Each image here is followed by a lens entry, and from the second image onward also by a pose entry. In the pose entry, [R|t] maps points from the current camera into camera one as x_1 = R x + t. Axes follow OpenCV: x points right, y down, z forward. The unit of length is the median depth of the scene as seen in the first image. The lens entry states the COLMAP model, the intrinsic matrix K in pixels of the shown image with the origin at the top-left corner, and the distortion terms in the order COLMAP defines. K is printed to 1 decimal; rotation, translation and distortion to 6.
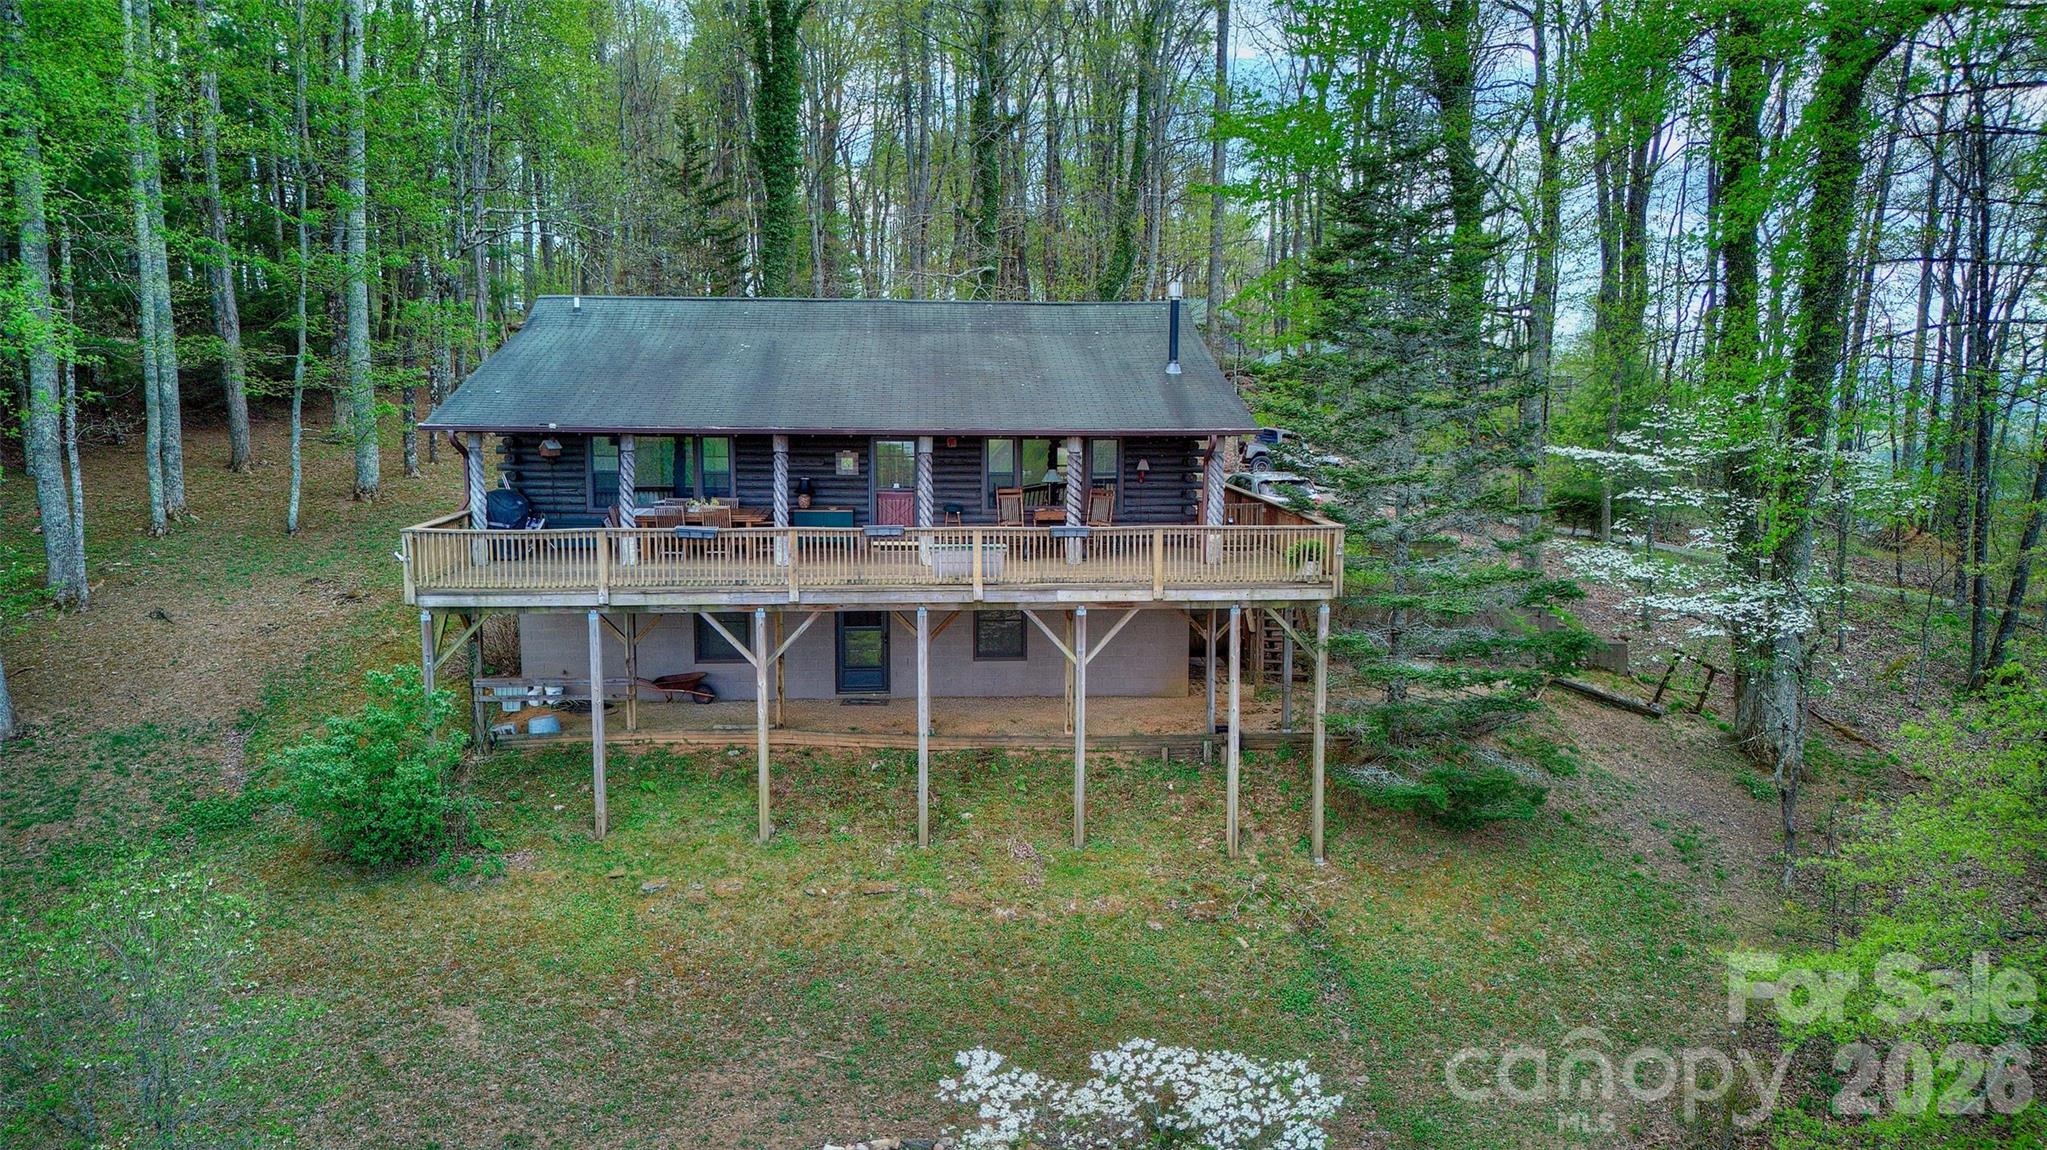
lens RADIAL K [[1462.8, 0, 1093.1], [0, 1462.8, 566.8], [0, 0, 1]] dist [0.039017, -0.013600]
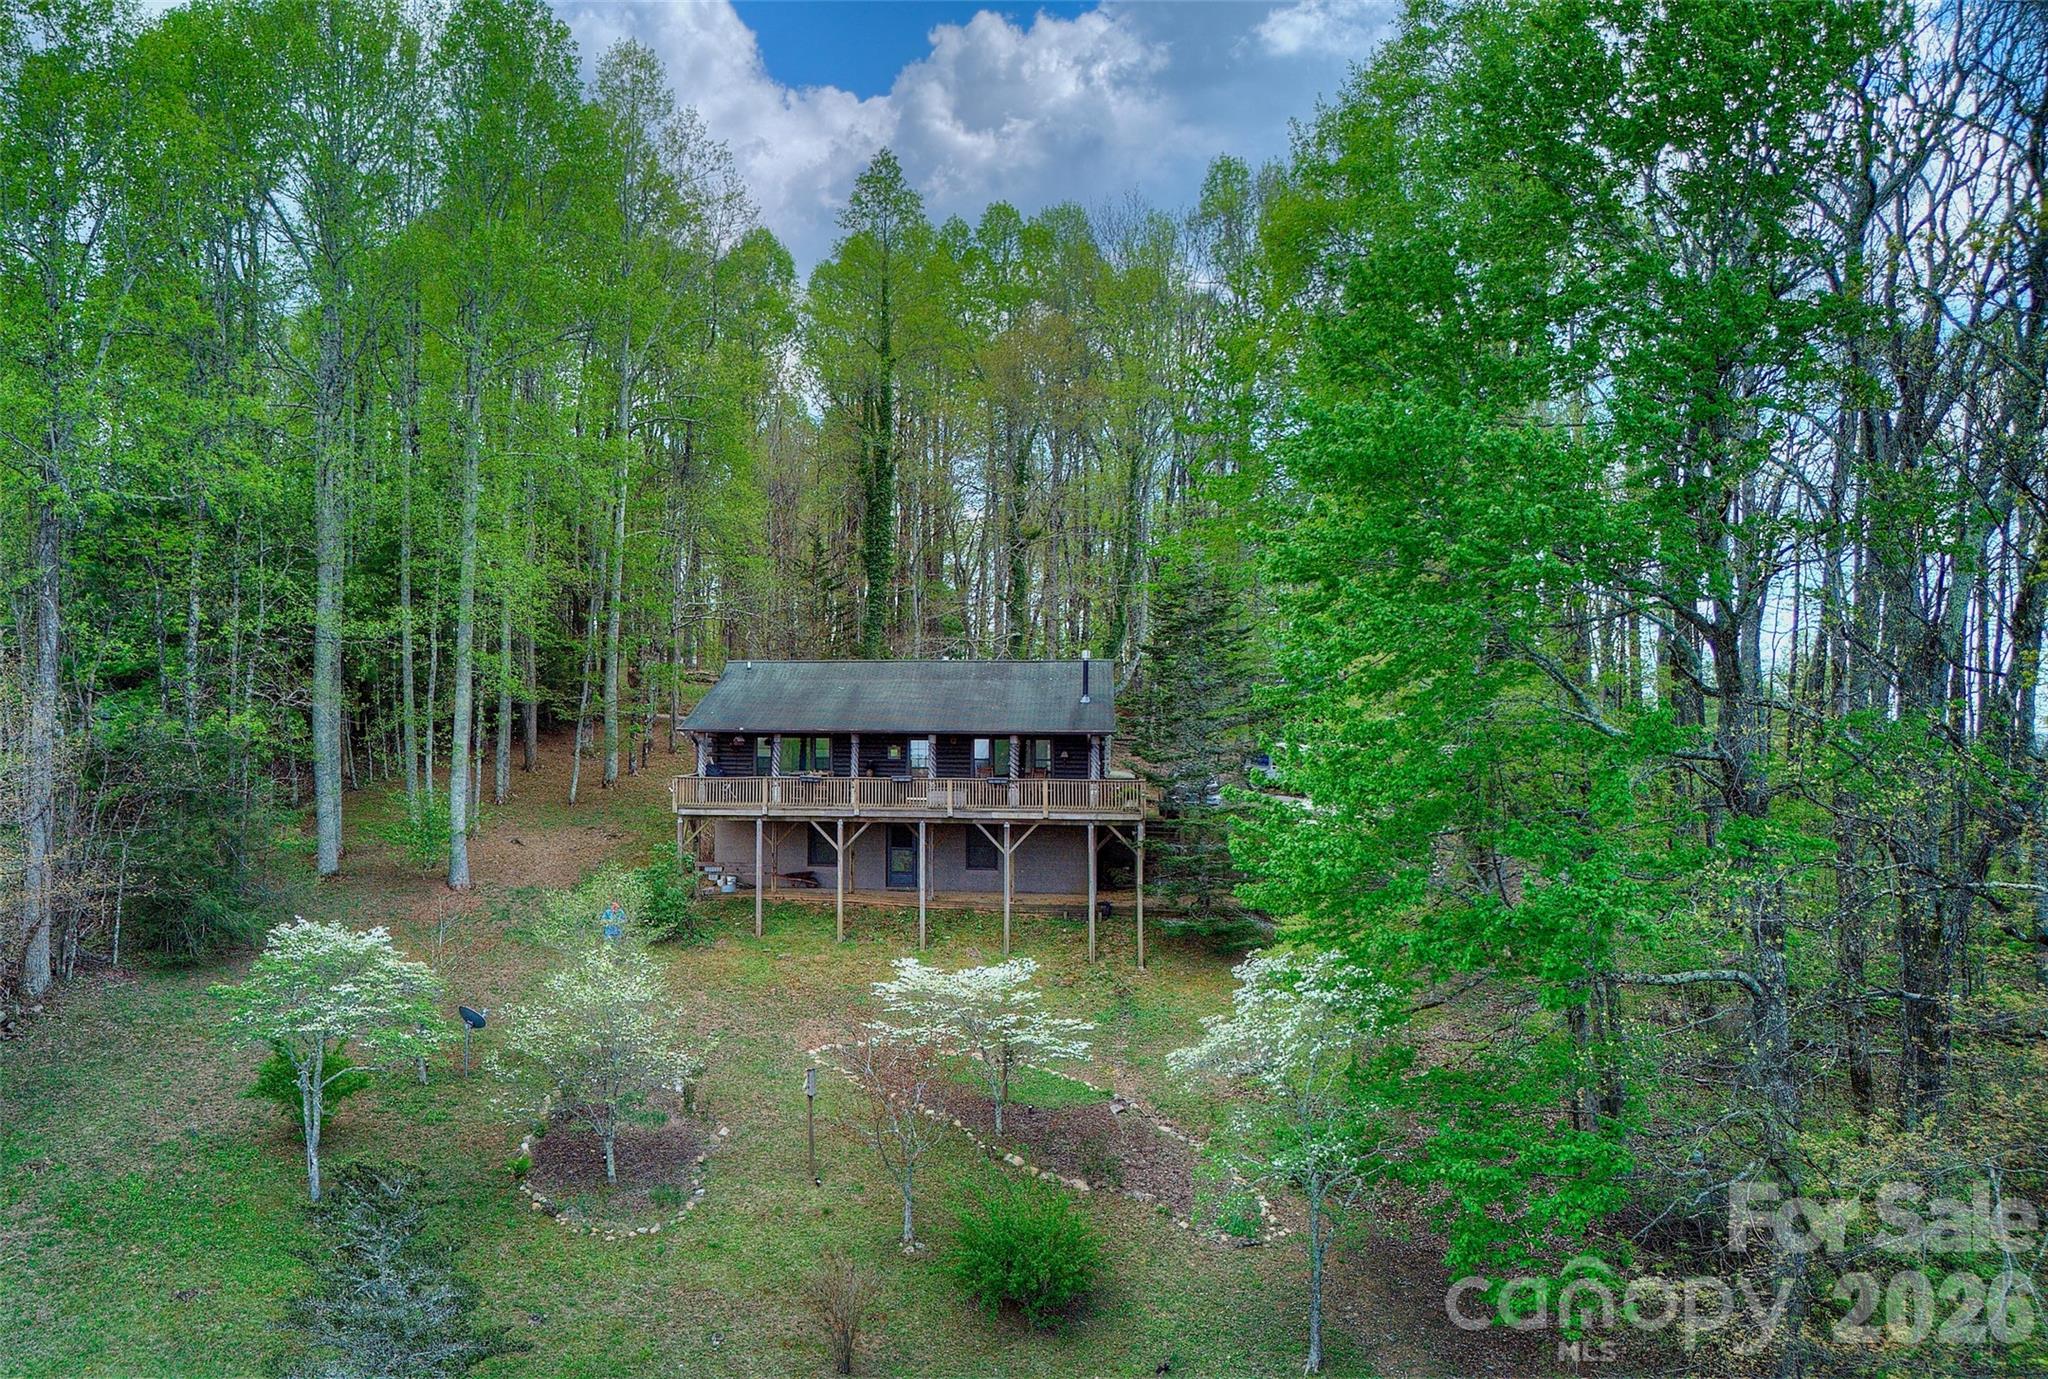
lens RADIAL K [[1420.5, 0, 1023.8], [0, 1420.5, 689.0], [0, 0, 1]] dist [-0.007945, 0.000088]
pose [[0.992818, -0.007168, -0.119416, 0.223103], [-0.010707, 0.988873, -0.148379, 0.123009], [0.119151, 0.148592, 0.981694, -0.787030]]
